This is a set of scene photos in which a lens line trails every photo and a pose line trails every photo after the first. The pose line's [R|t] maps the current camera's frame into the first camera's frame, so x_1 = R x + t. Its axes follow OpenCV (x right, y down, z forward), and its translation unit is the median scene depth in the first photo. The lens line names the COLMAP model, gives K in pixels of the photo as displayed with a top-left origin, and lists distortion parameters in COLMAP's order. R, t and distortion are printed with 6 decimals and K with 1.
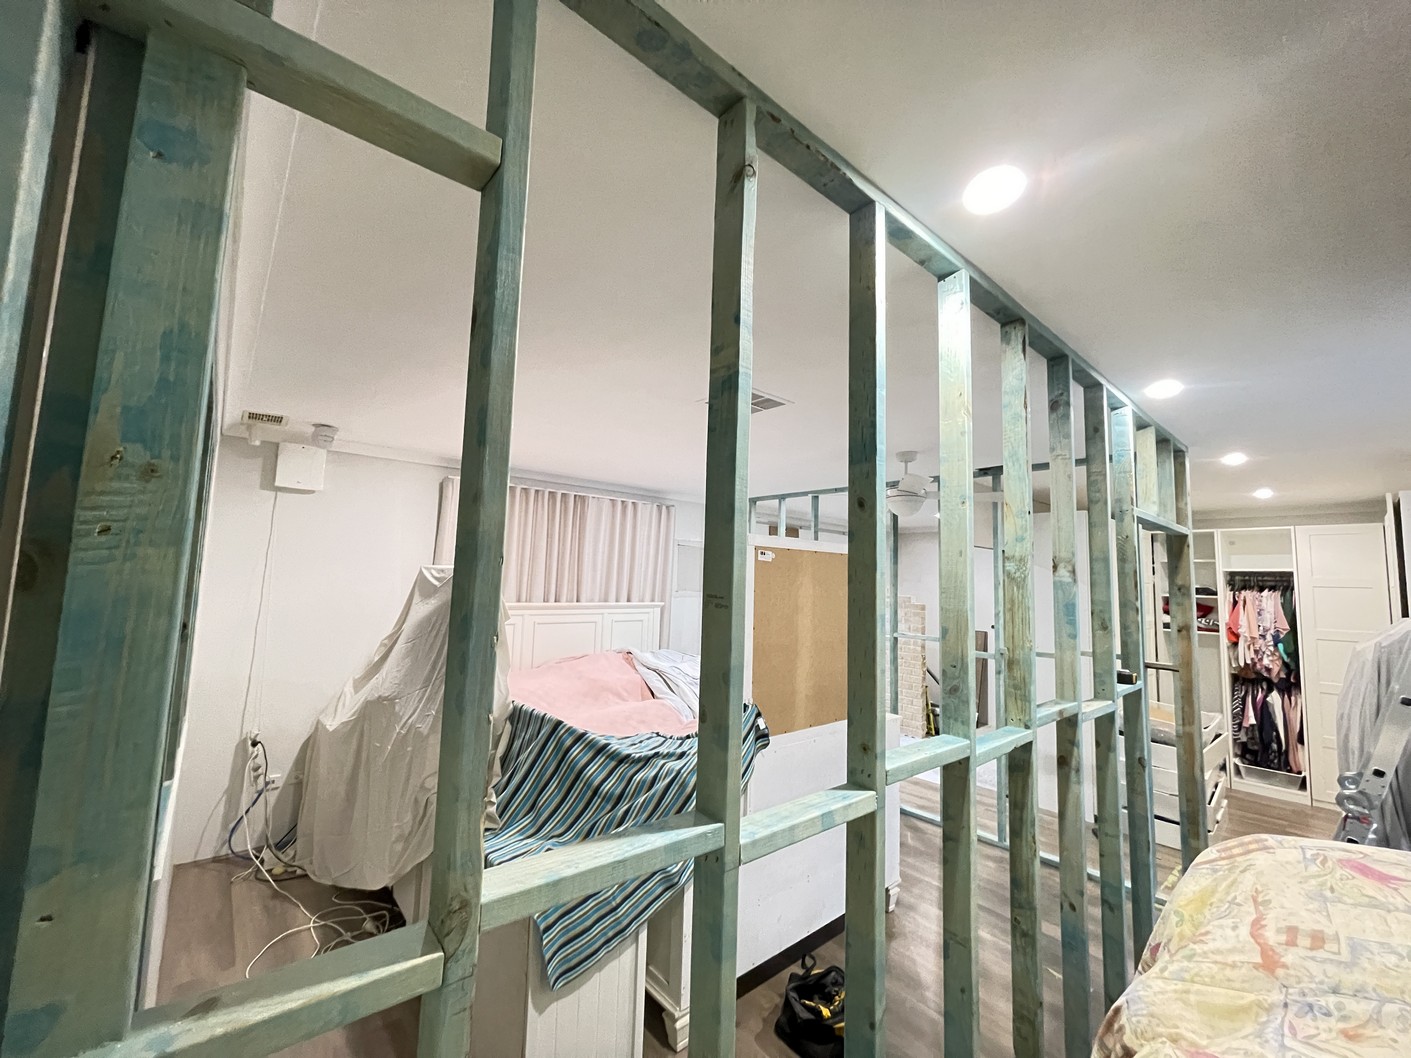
lens RADIAL K [[566.7, 0, 702.2], [0, 566.7, 527.9], [0, 0, 1]] dist [-0.001967, -0.000560]
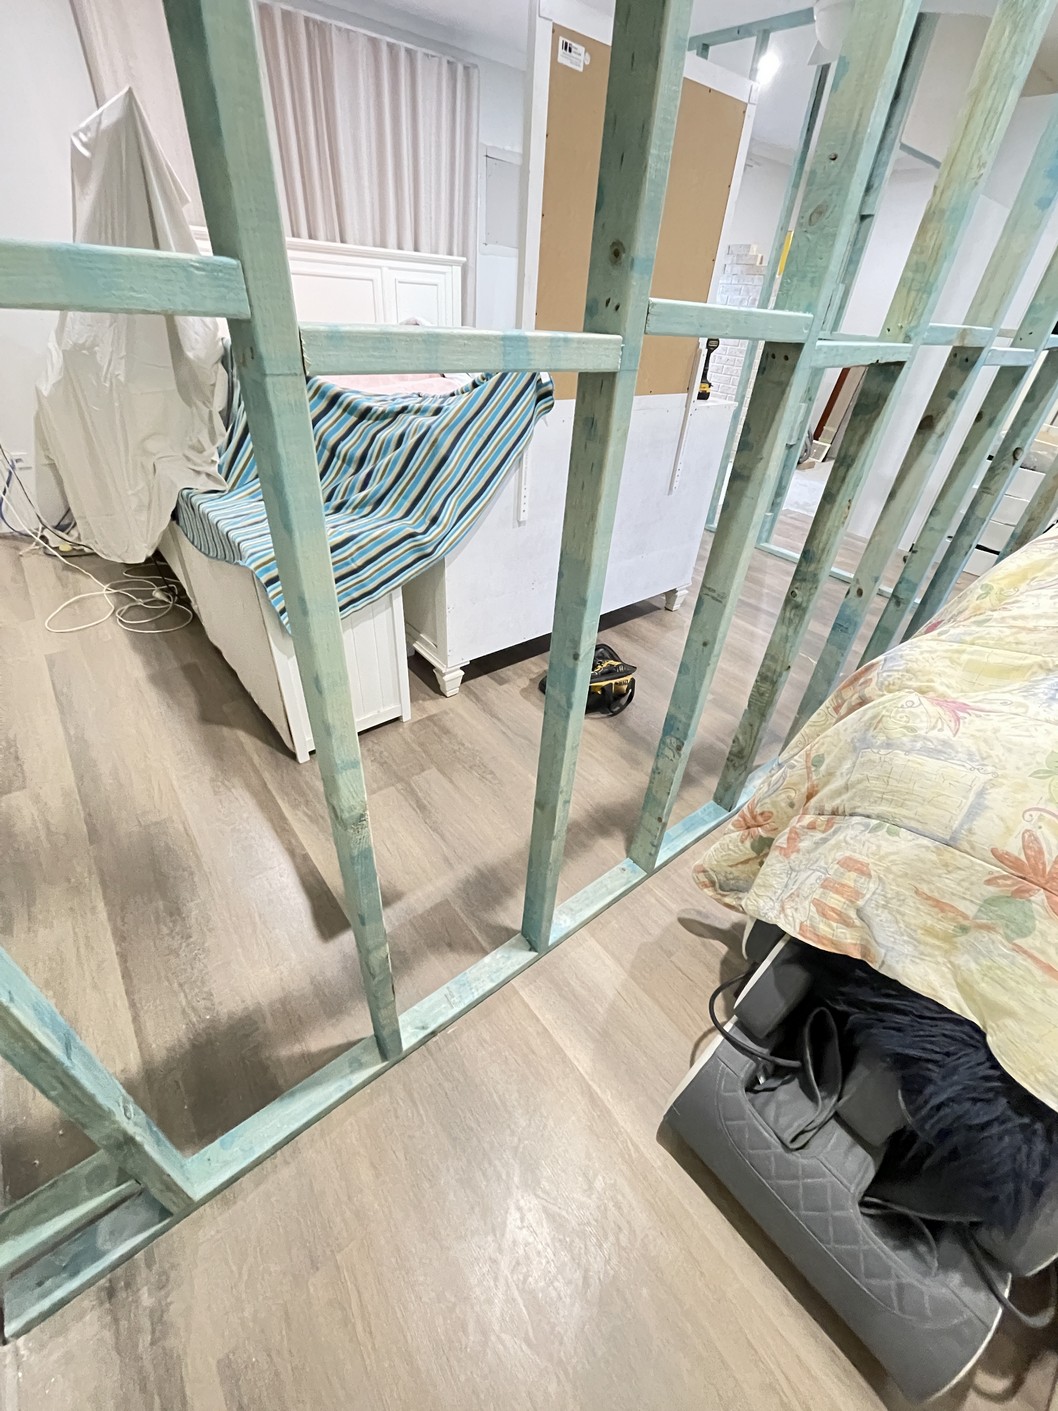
lens RADIAL K [[566.7, 0, 534.5], [0, 566.7, 701.7], [0, 0, 1]] dist [-0.001967, -0.000560]
pose [[0.998836, 0.048181, 0.002341, 0.118578], [-0.037758, 0.750703, 0.659559, 0.187915], [0.030021, -0.658880, 0.751649, 0.158347]]
